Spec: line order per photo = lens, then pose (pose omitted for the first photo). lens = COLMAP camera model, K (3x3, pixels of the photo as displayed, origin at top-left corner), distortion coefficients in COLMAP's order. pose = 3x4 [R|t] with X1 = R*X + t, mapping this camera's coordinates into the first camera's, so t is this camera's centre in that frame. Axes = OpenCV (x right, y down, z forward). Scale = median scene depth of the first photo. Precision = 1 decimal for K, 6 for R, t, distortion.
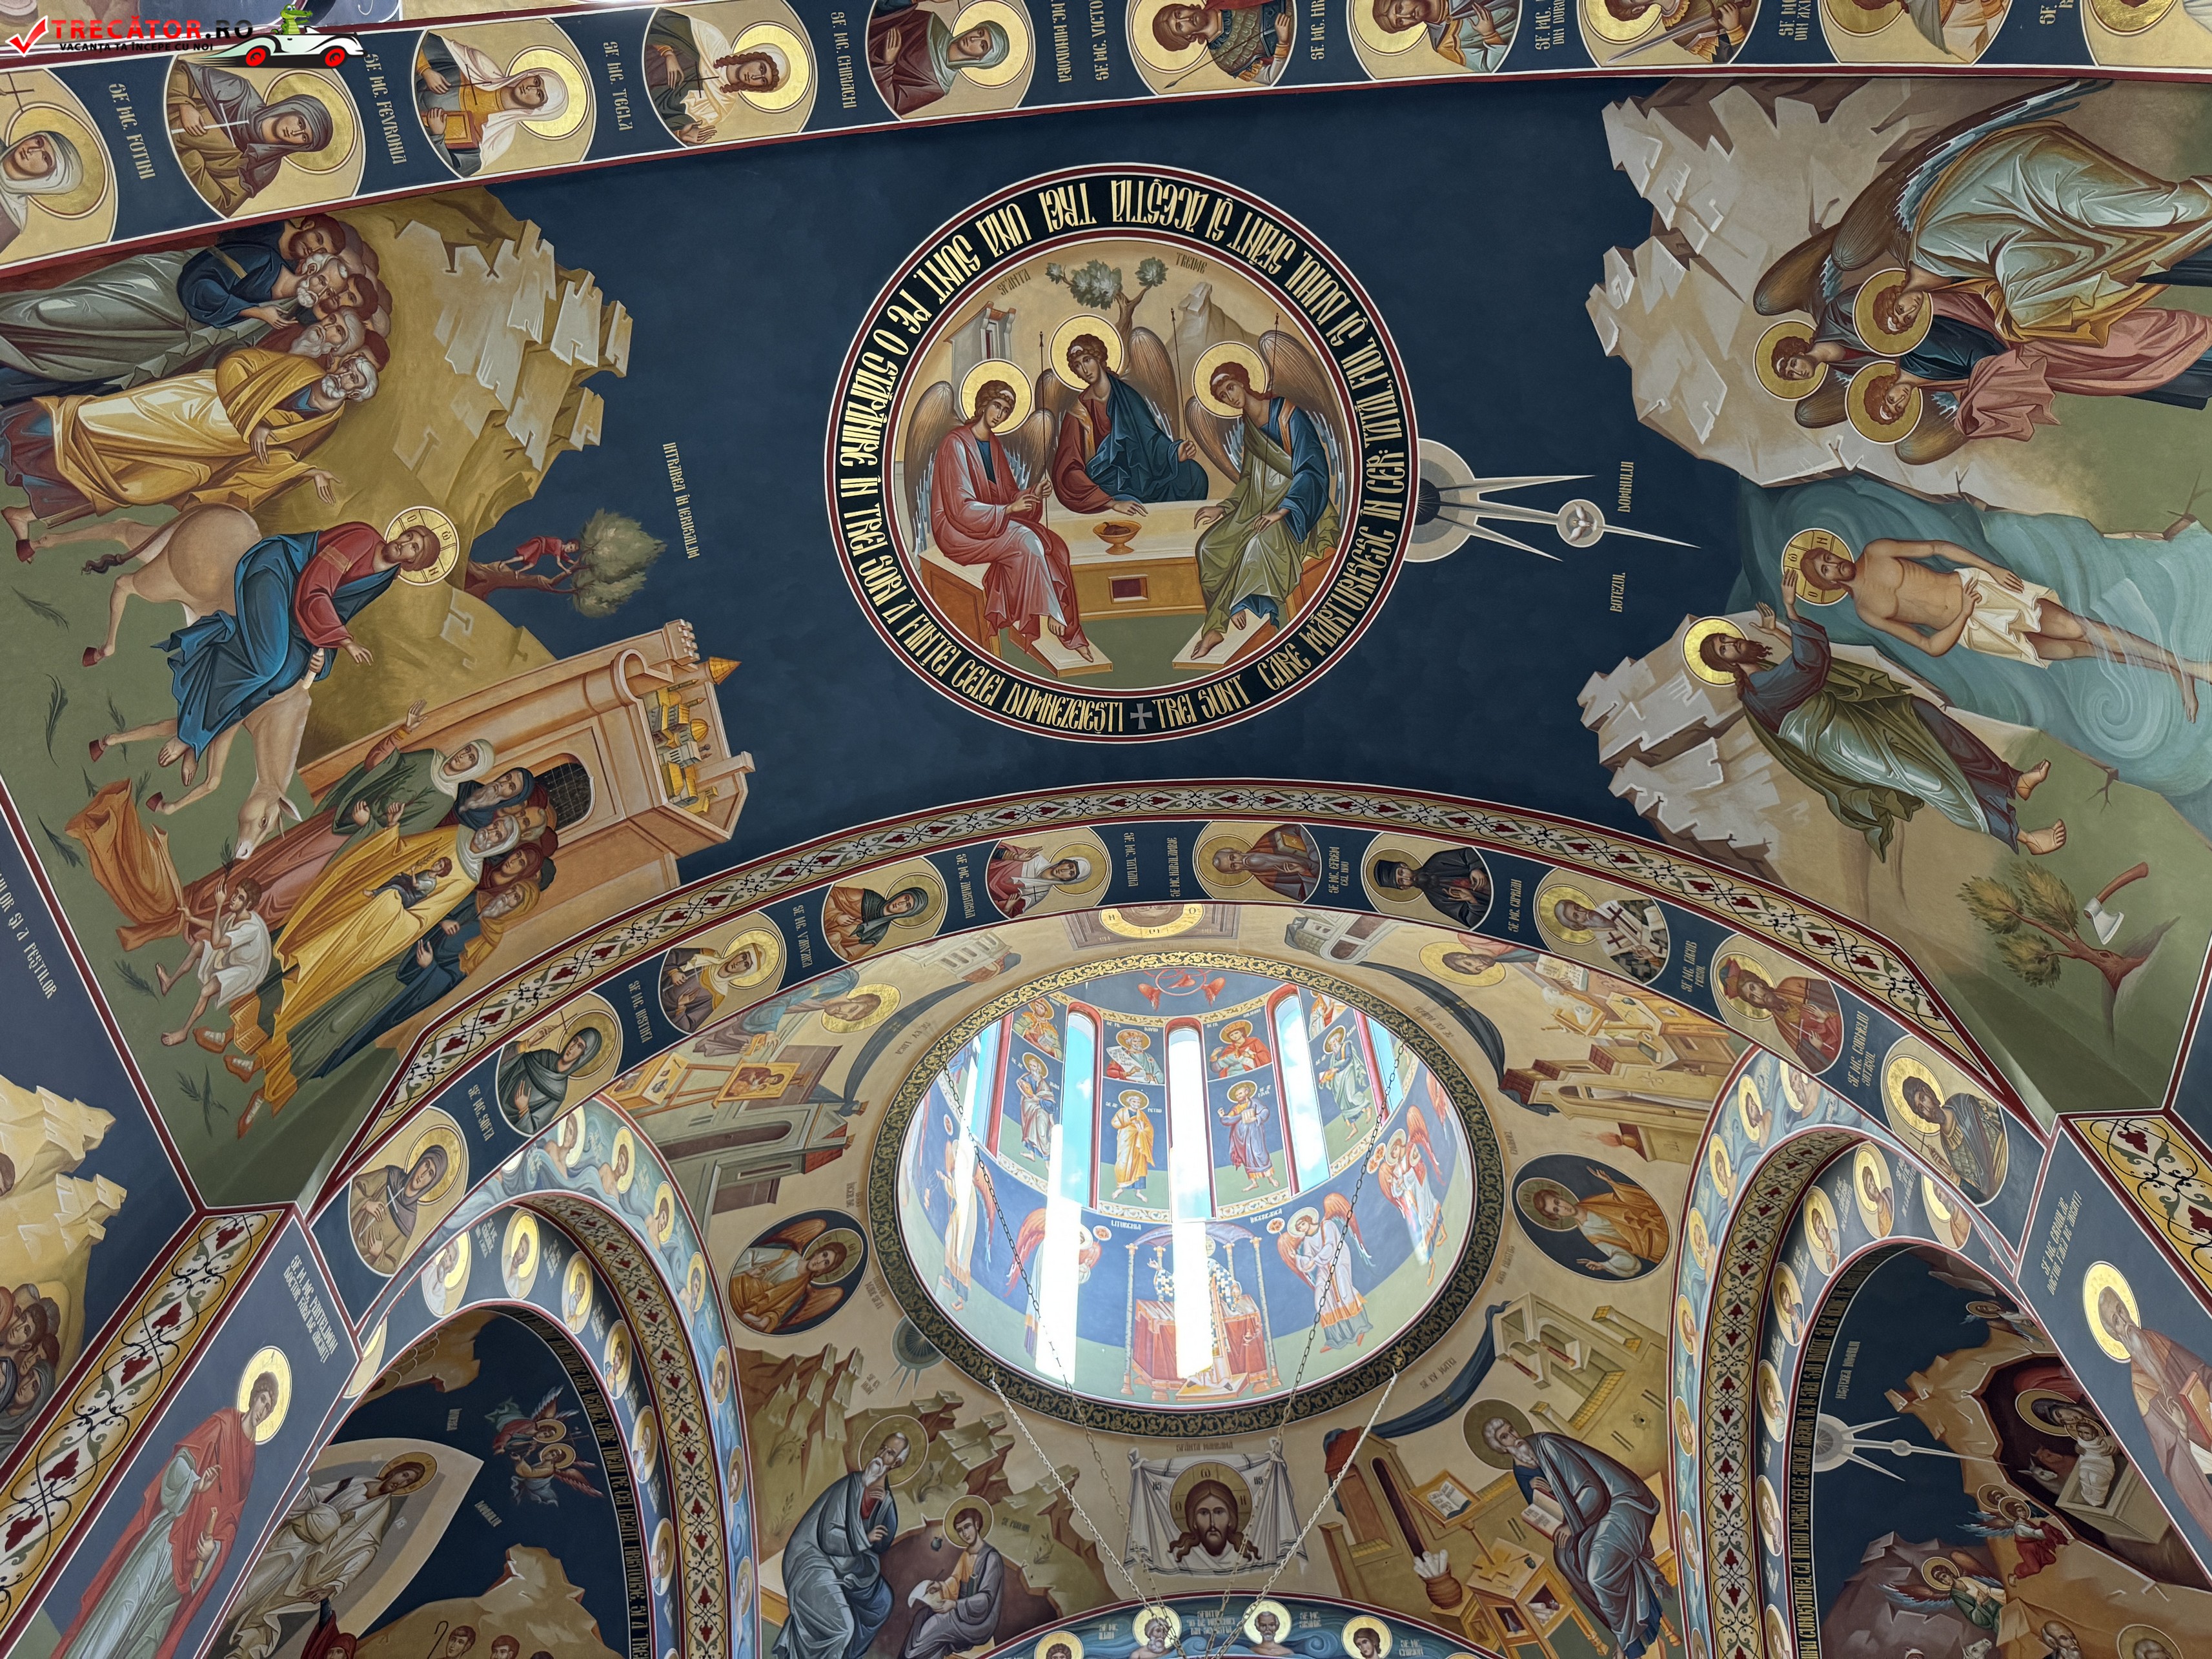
lens RADIAL K [[1573.9, 0, 1106.0], [0, 1573.9, 816.5], [0, 0, 1]] dist [0.040428, -0.055945]
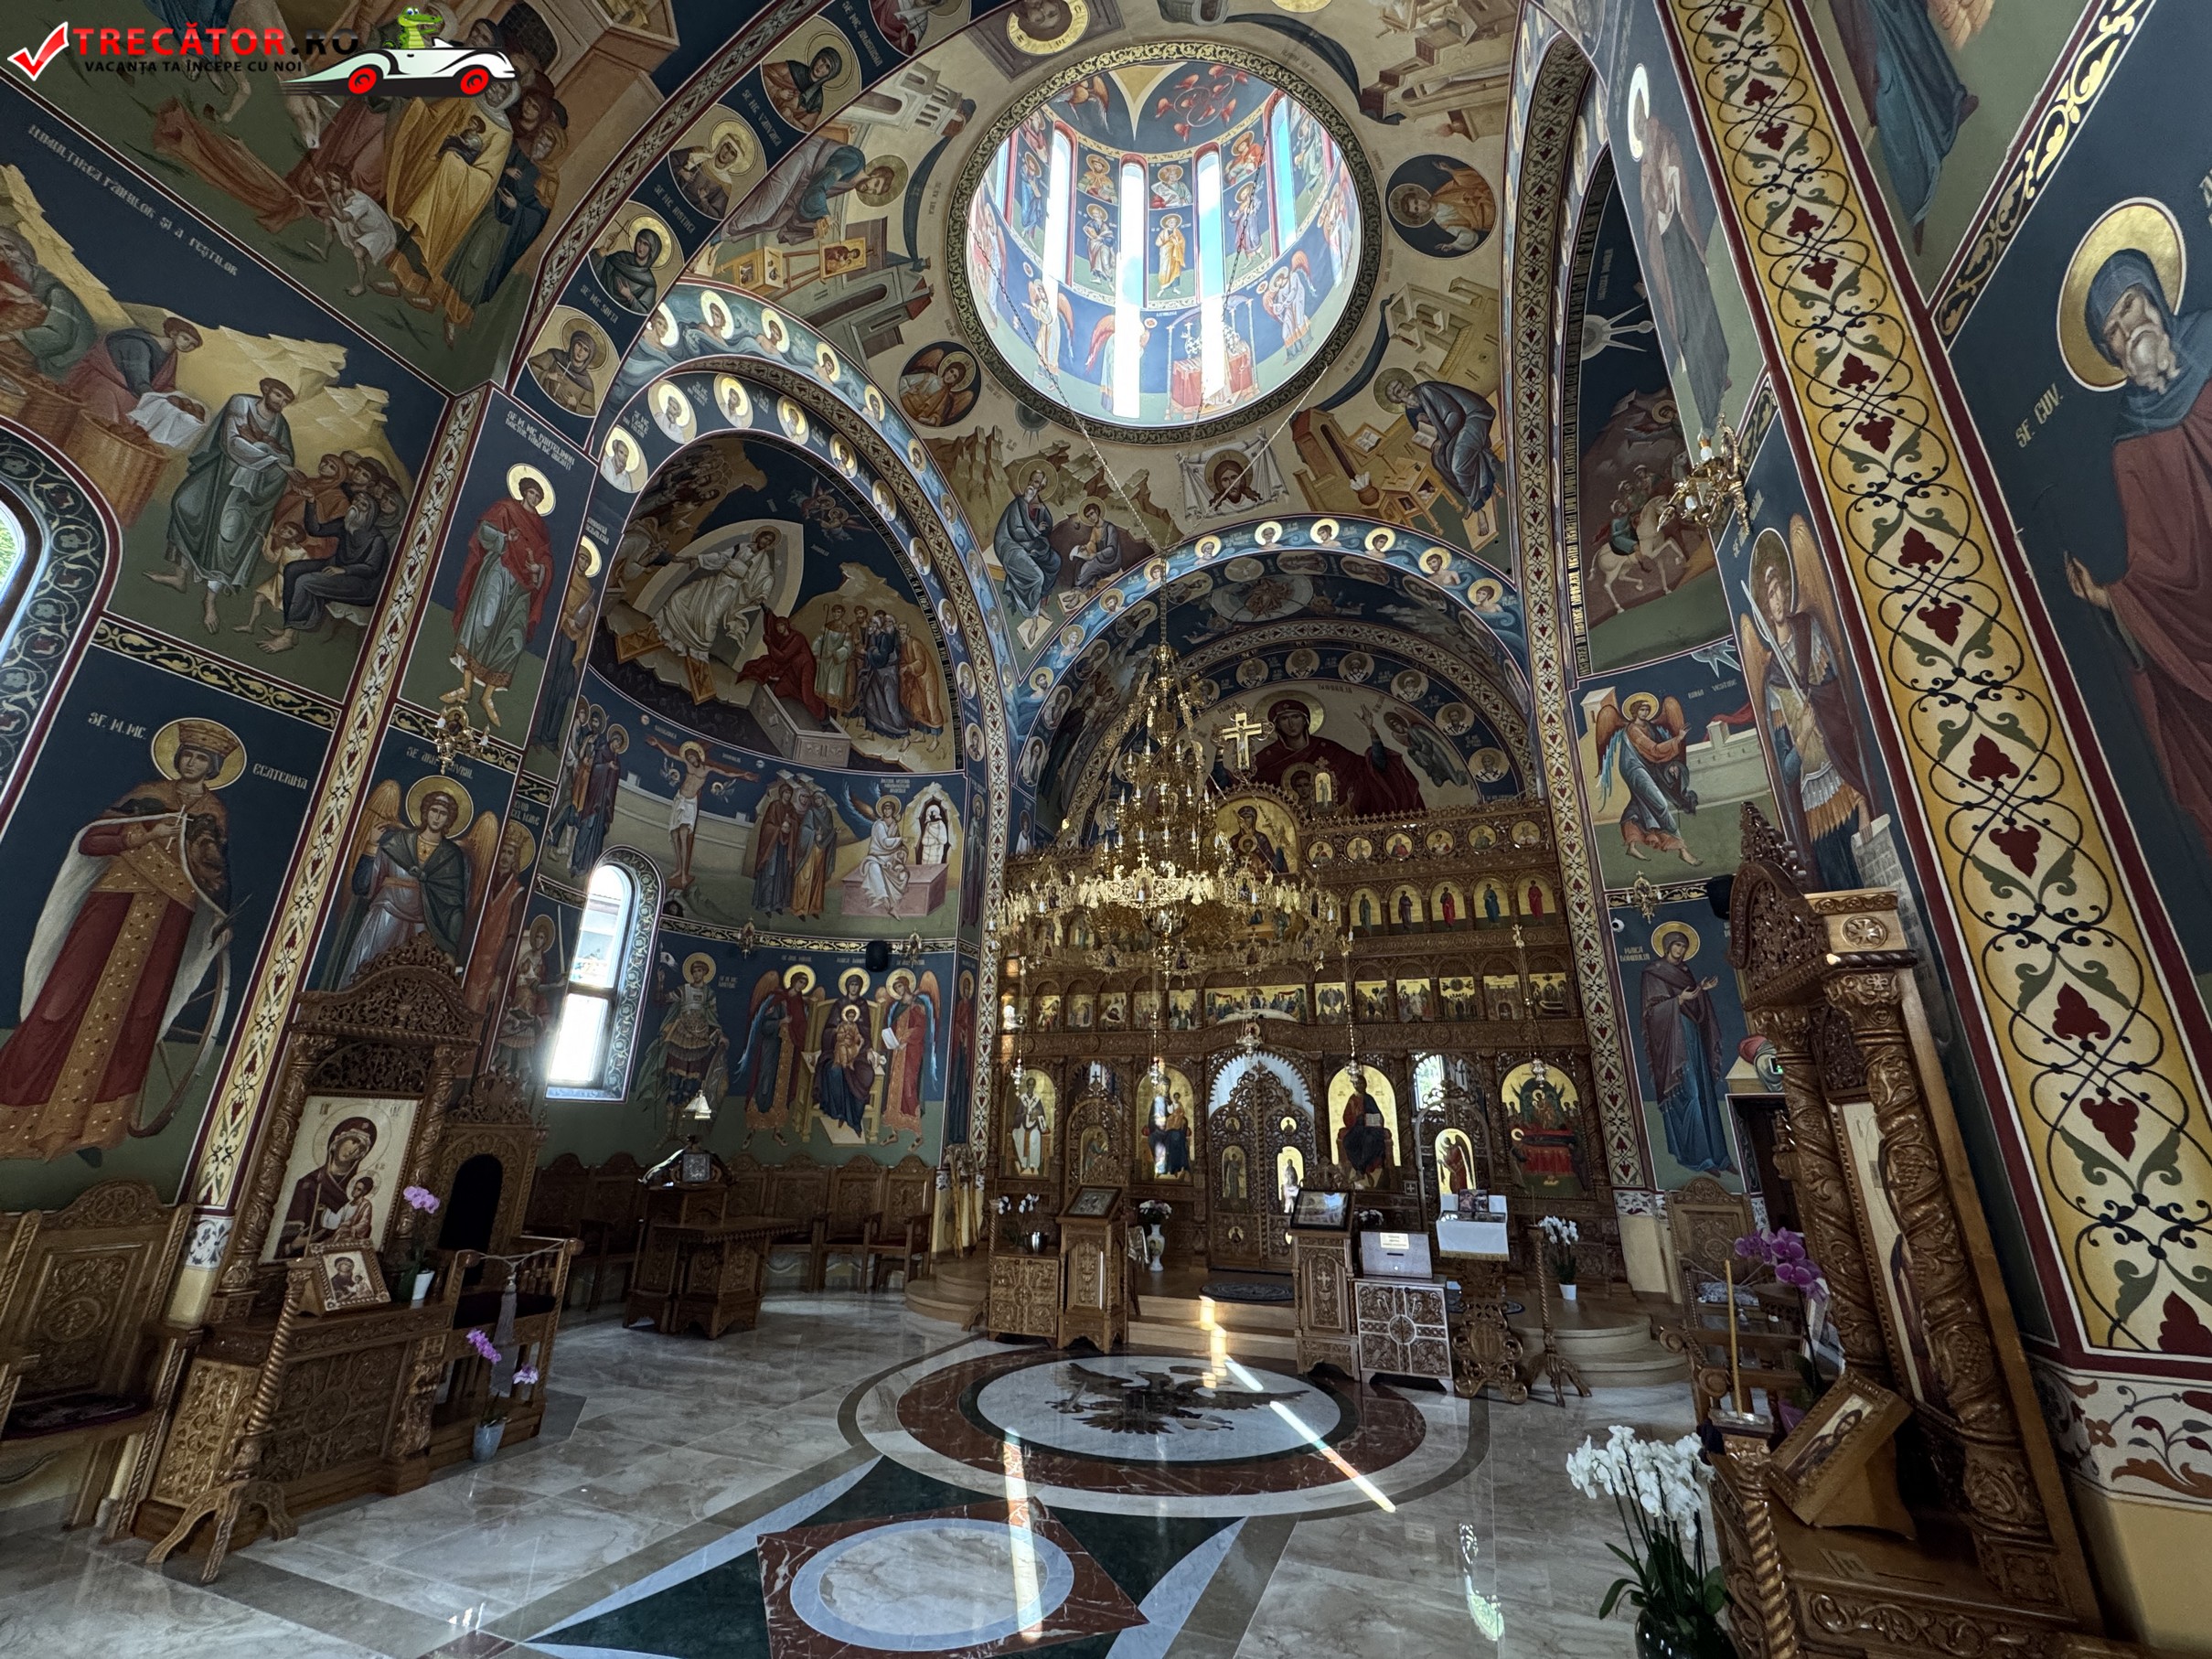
lens RADIAL K [[885.5, 0, 1107.8], [0, 885.5, 823.1], [0, 0, 1]] dist [0.001309, 0.000136]
pose [[0.956749, -0.096433, -0.274466, 0.178946], [0.254181, 0.736009, 0.627442, 0.085772], [0.141503, -0.670069, 0.728687, 0.040244]]
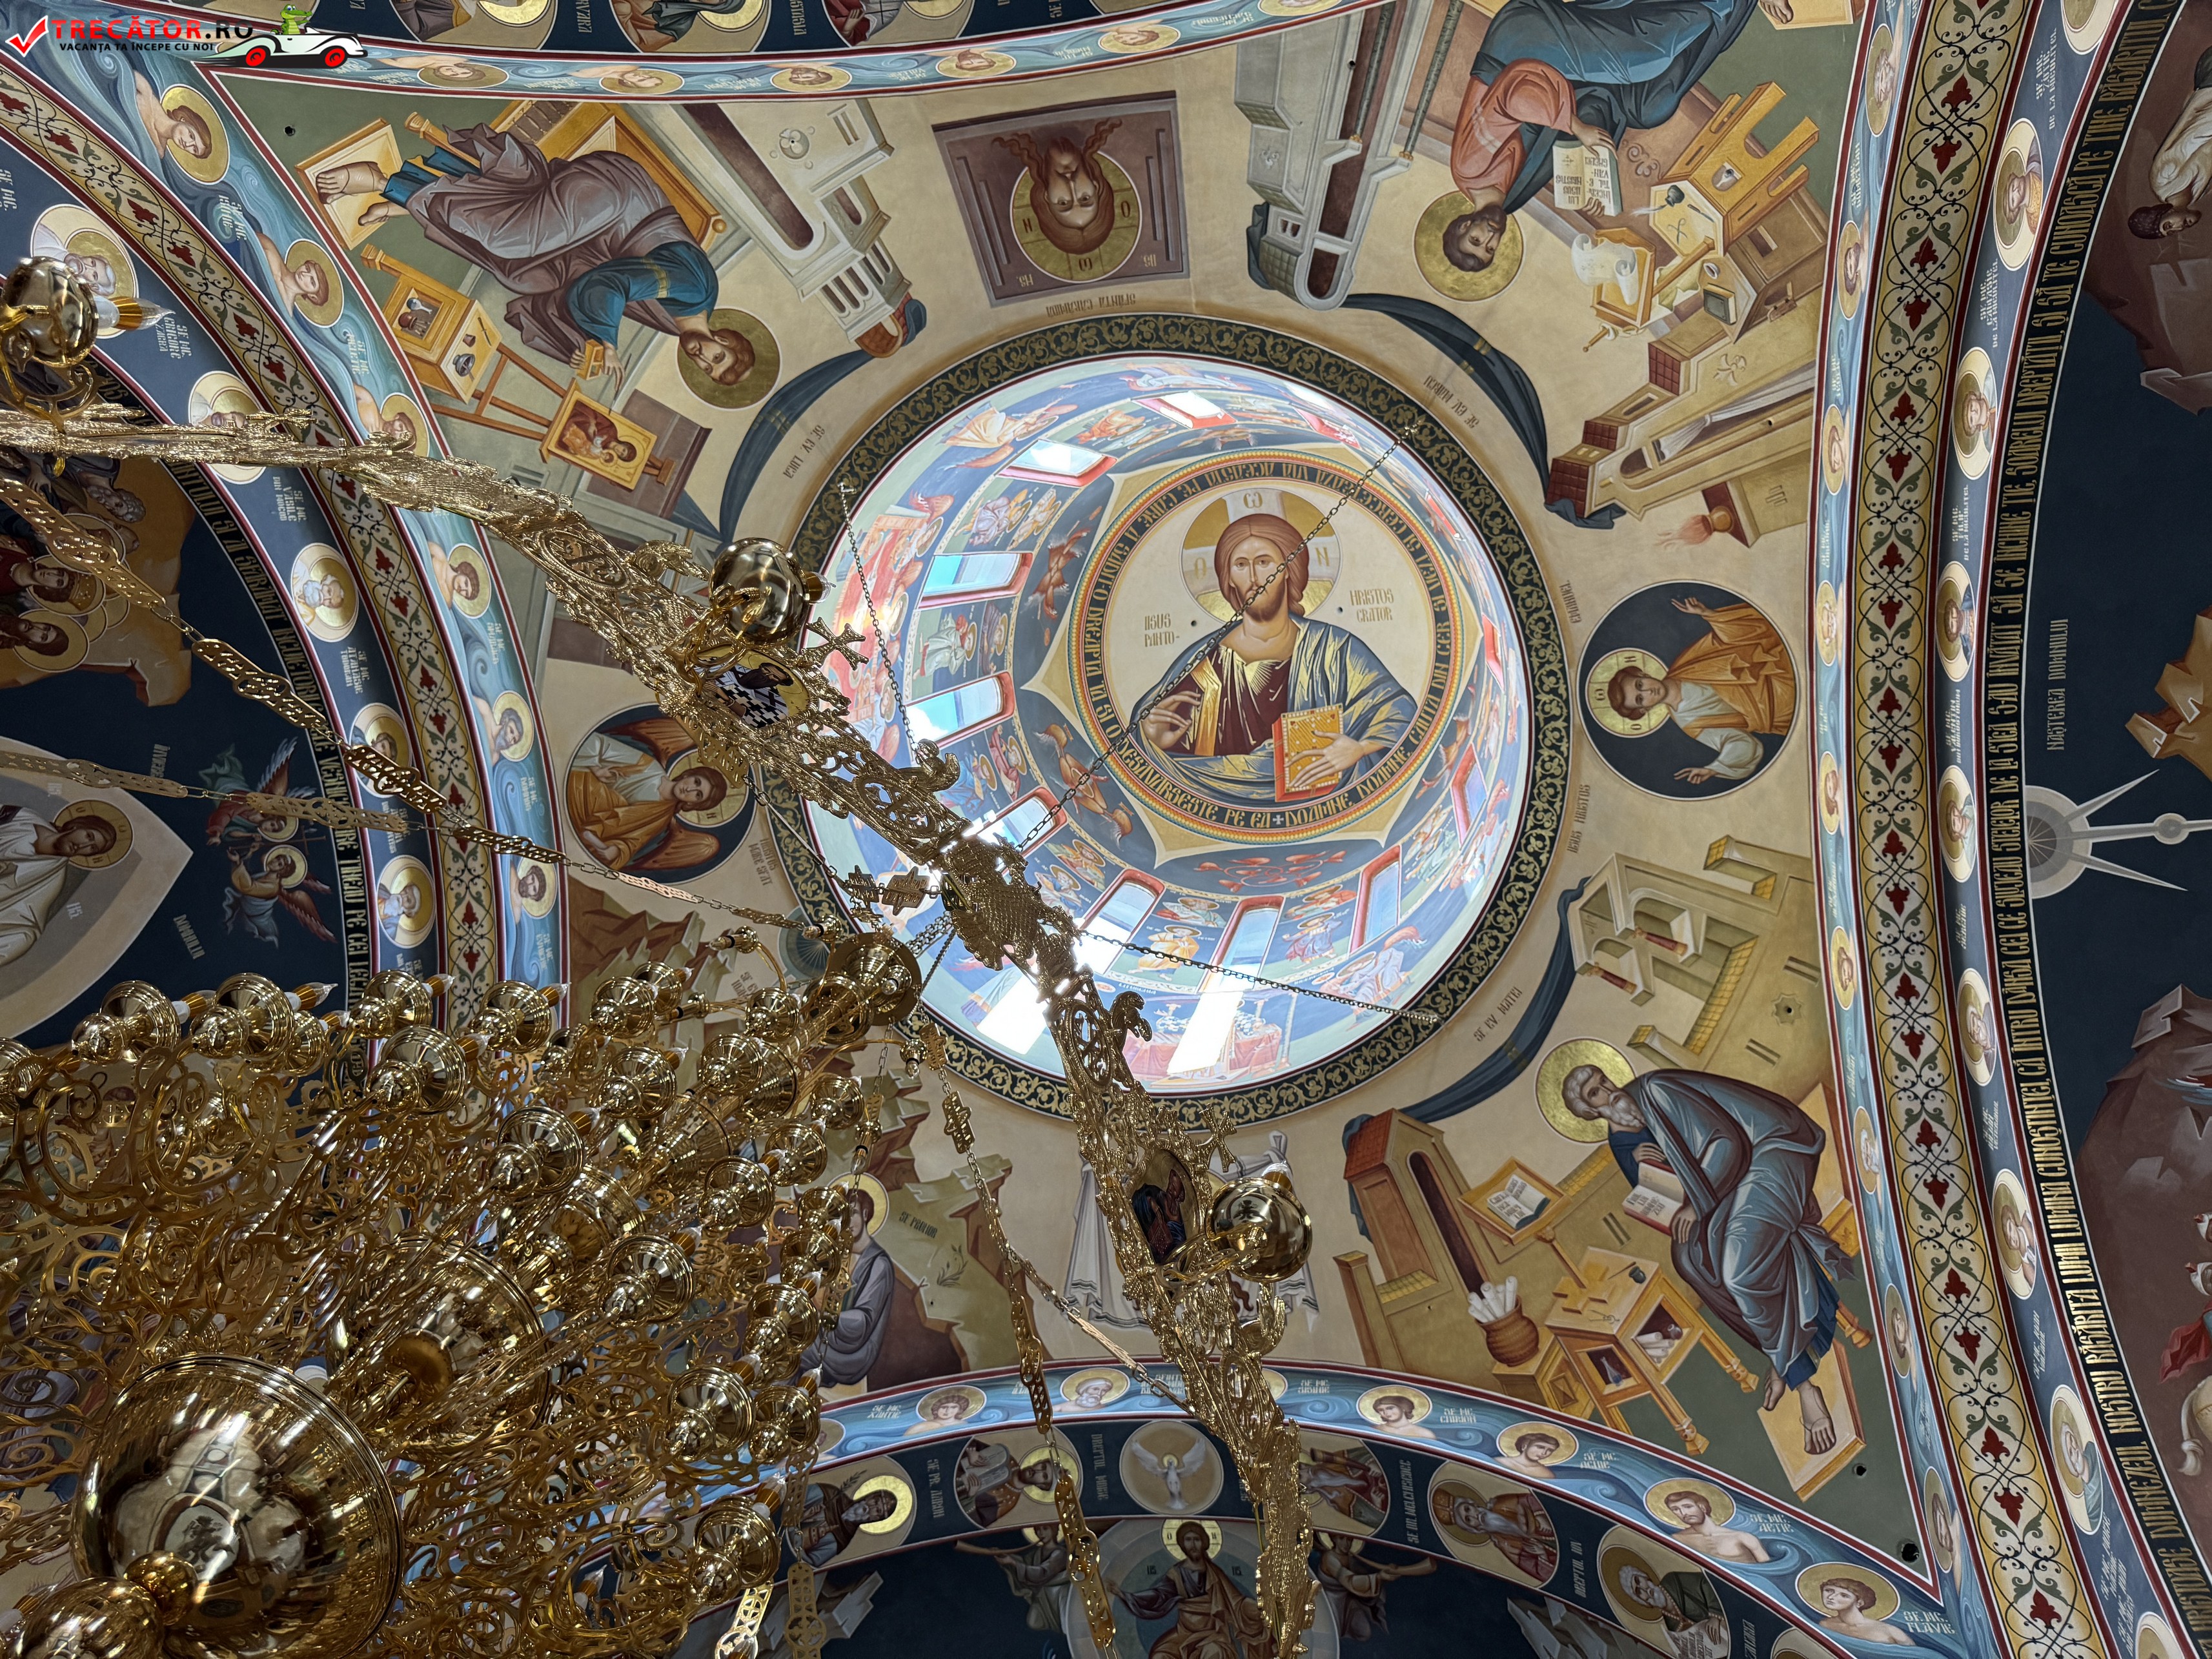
lens RADIAL K [[1580.4, 0, 1107.2], [0, 1580.4, 833.6], [0, 0, 1]] dist [0.081622, -0.108871]
pose [[0.983365, 0.015969, -0.180937, 0.169532], [-0.071632, 0.949491, -0.305508, 0.522244], [0.166919, 0.313387, 0.934840, 0.281845]]
